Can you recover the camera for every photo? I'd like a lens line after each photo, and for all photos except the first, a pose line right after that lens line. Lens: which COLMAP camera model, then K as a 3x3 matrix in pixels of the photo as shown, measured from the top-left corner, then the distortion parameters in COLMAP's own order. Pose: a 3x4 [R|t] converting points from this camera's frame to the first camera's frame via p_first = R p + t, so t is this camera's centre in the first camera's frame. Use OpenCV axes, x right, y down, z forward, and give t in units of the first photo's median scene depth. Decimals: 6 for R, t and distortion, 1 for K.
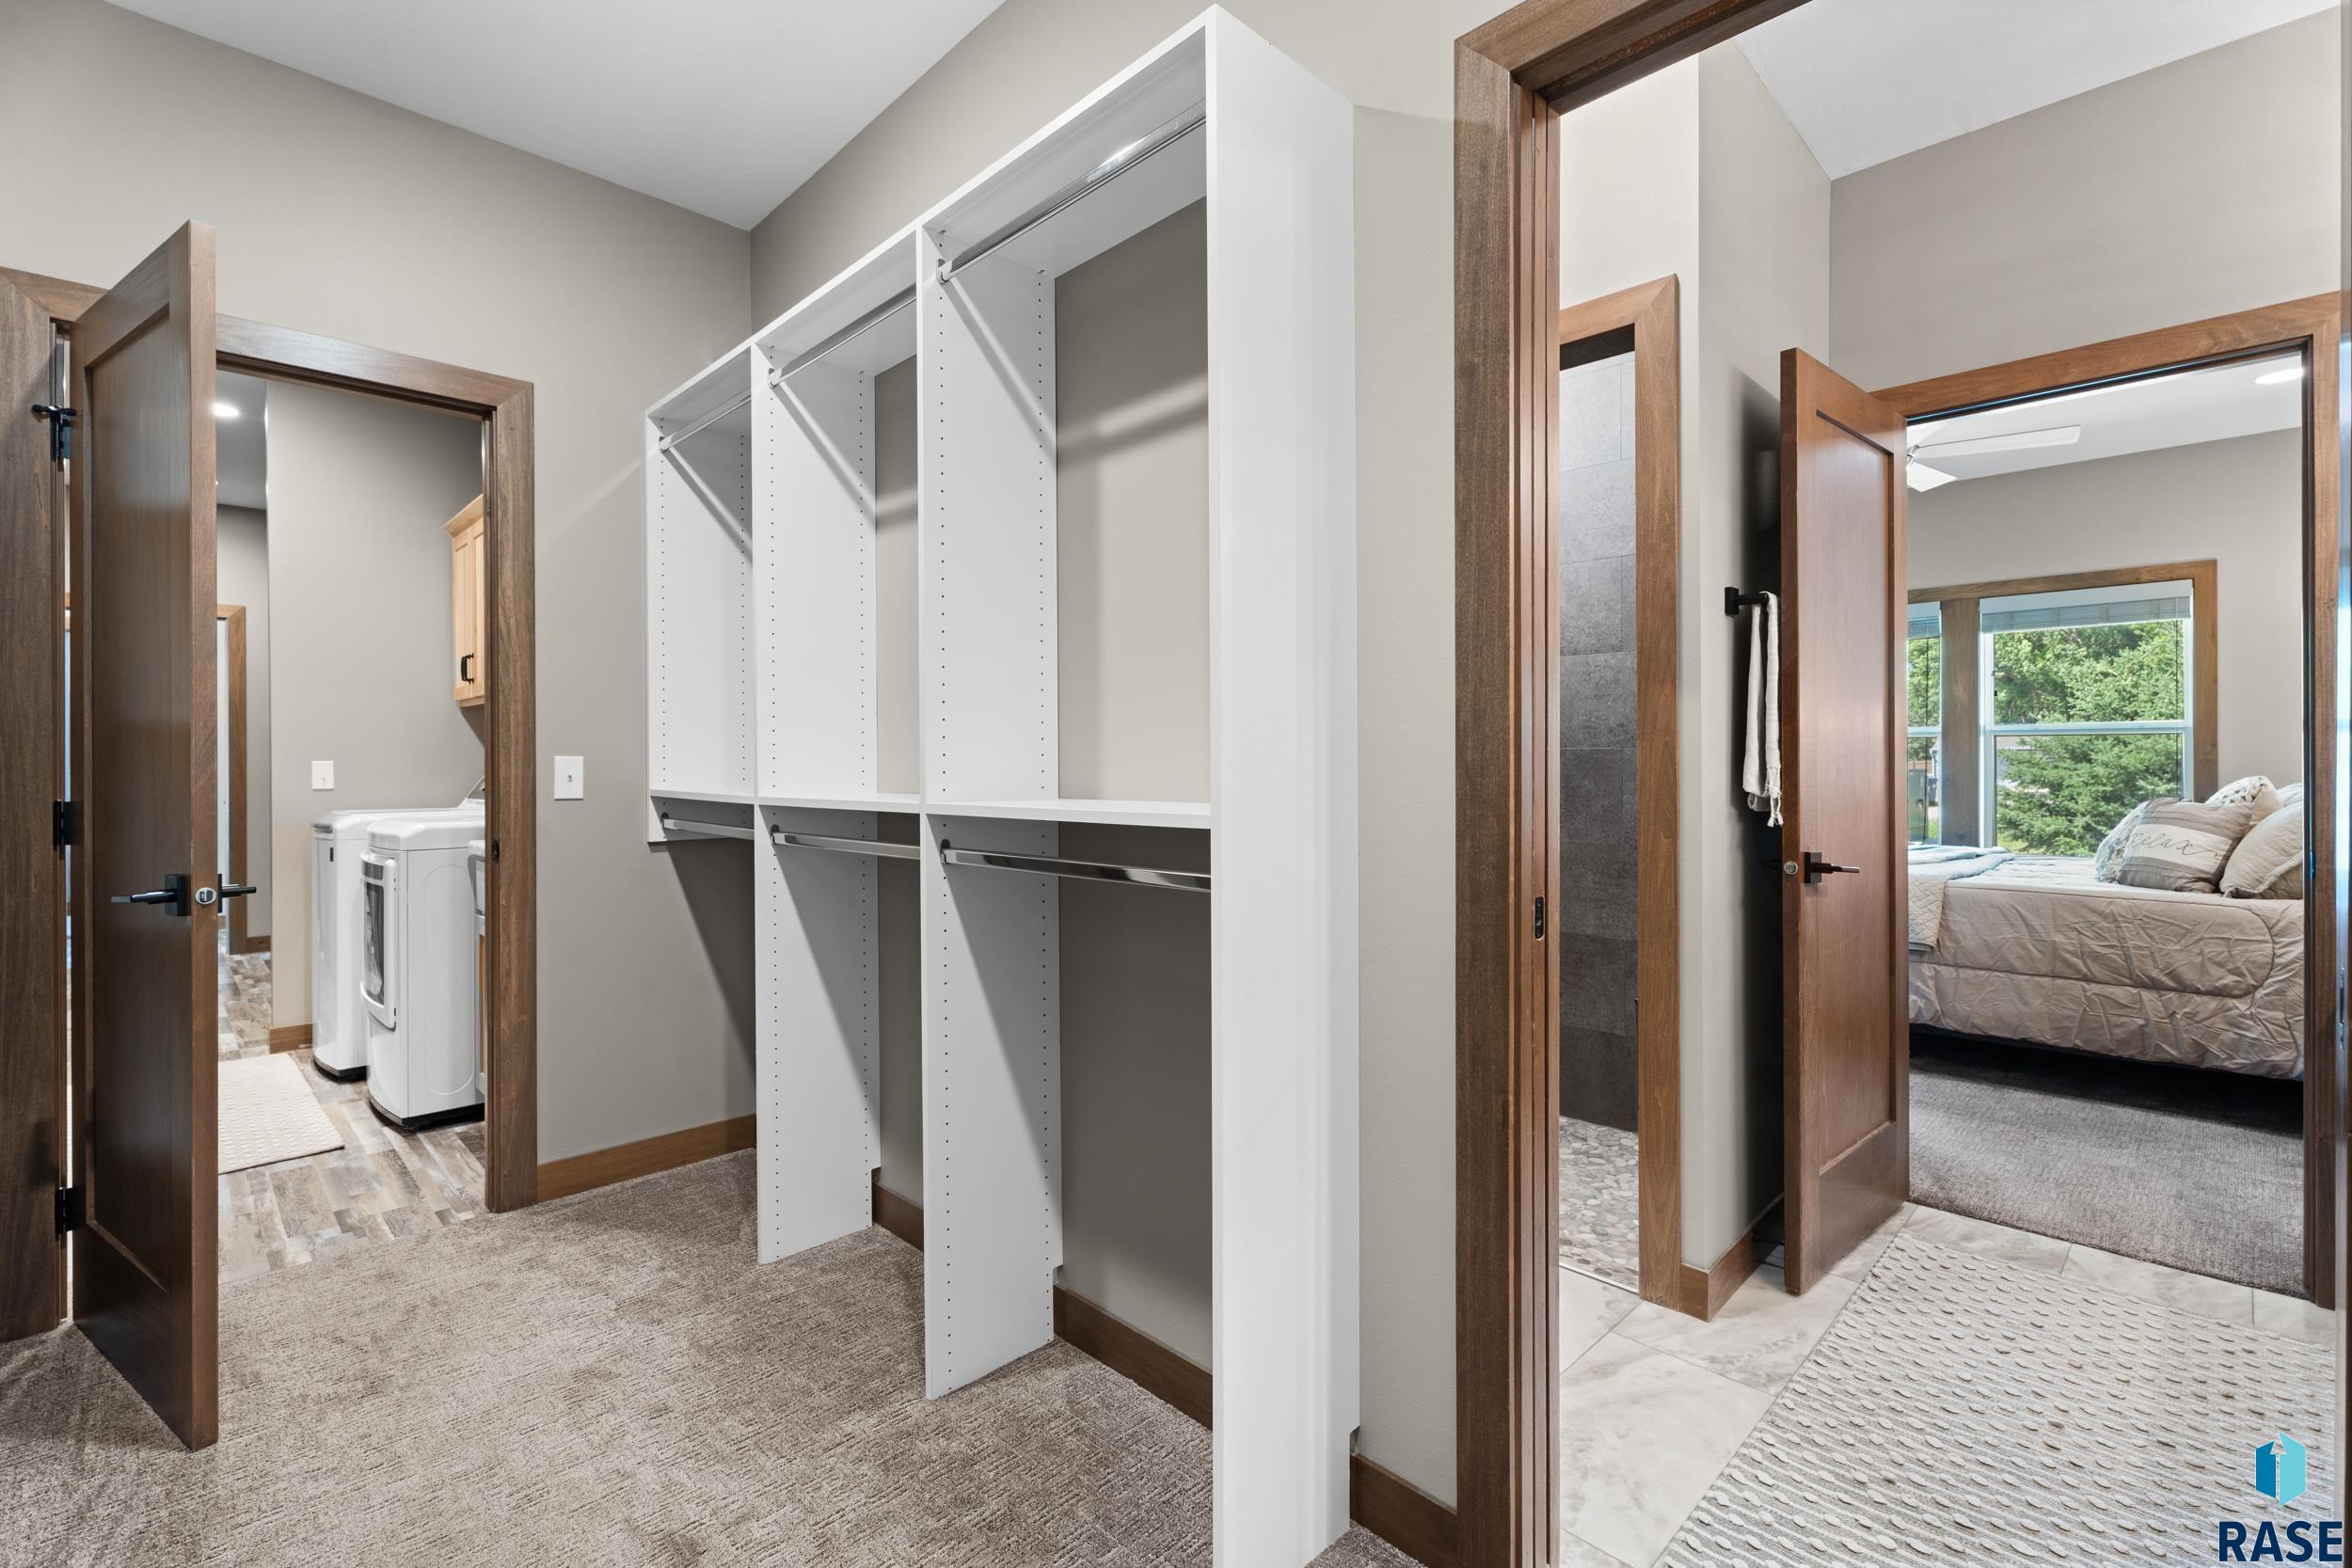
lens RADIAL K [[1041.6, 0, 1176.8], [0, 1041.6, 765.4], [0, 0, 1]] dist [0.002603, -0.002090]
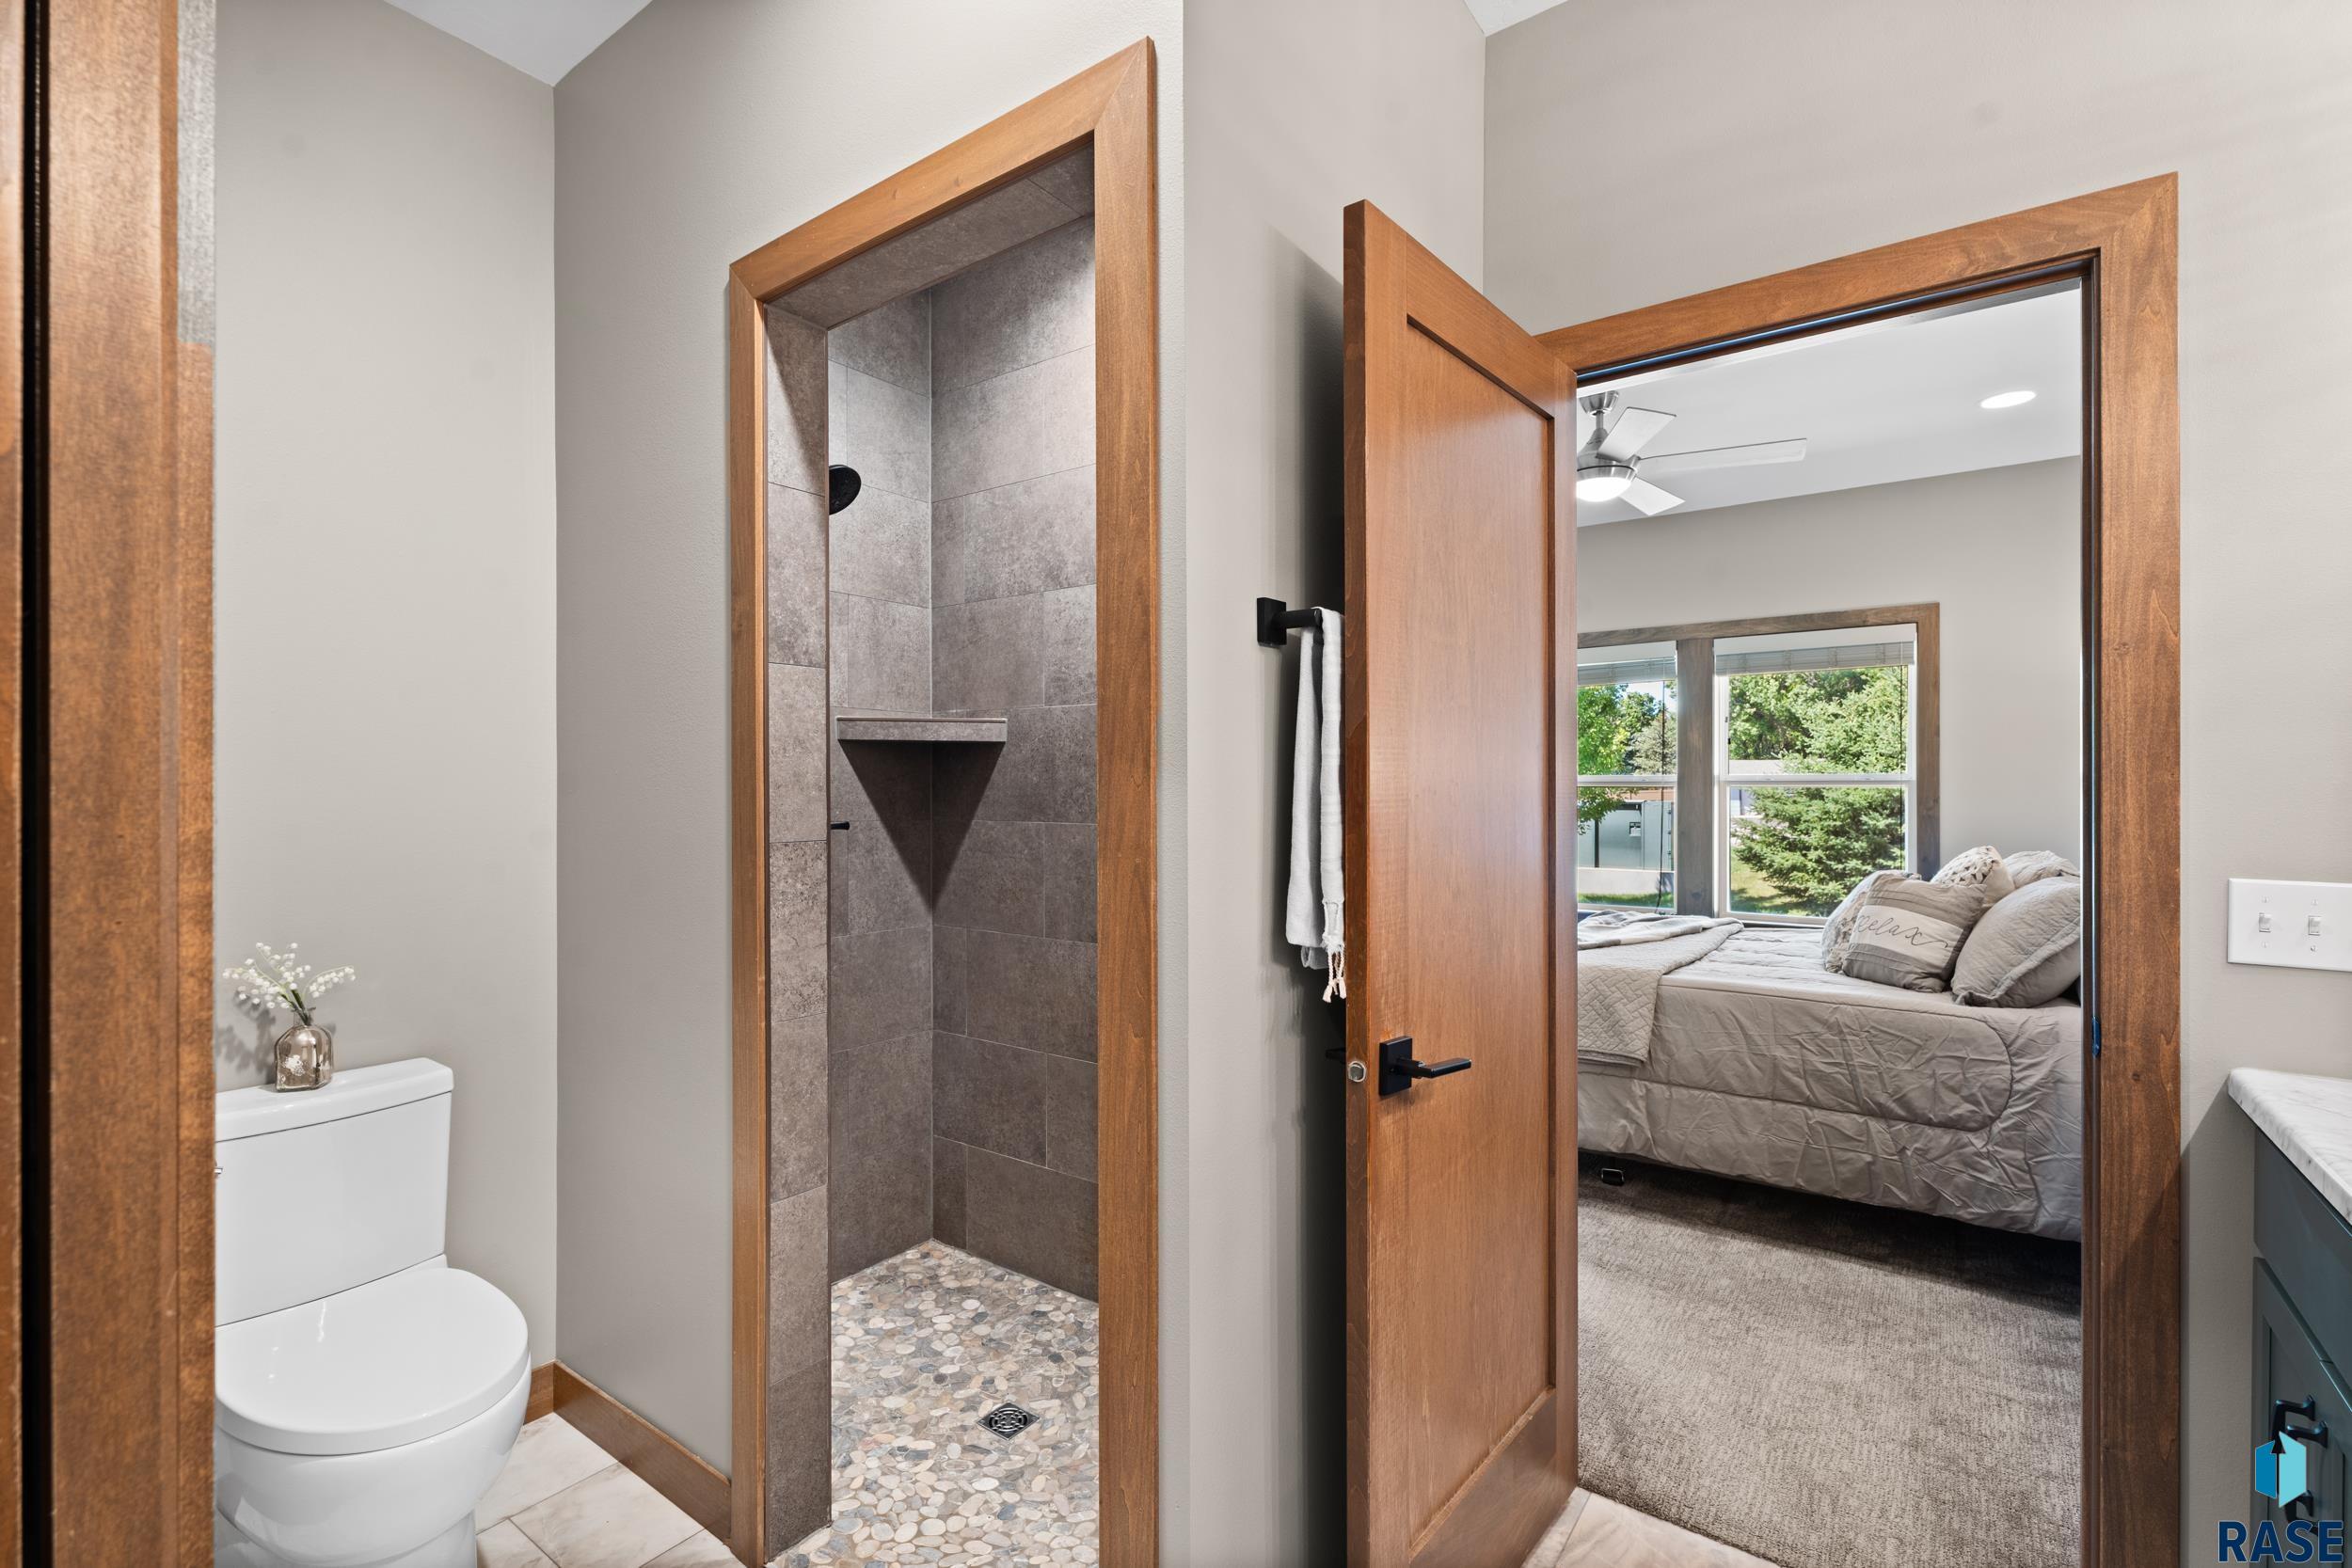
lens RADIAL K [[1041.6, 0, 1173.2], [0, 1041.6, 791.6], [0, 0, 1]] dist [0.002603, -0.002090]
pose [[0.987059, 0.001867, 0.160350, 0.256091], [-0.001903, 0.999998, 0.000073, -0.040532], [-0.160349, -0.000377, 0.987060, 0.281195]]
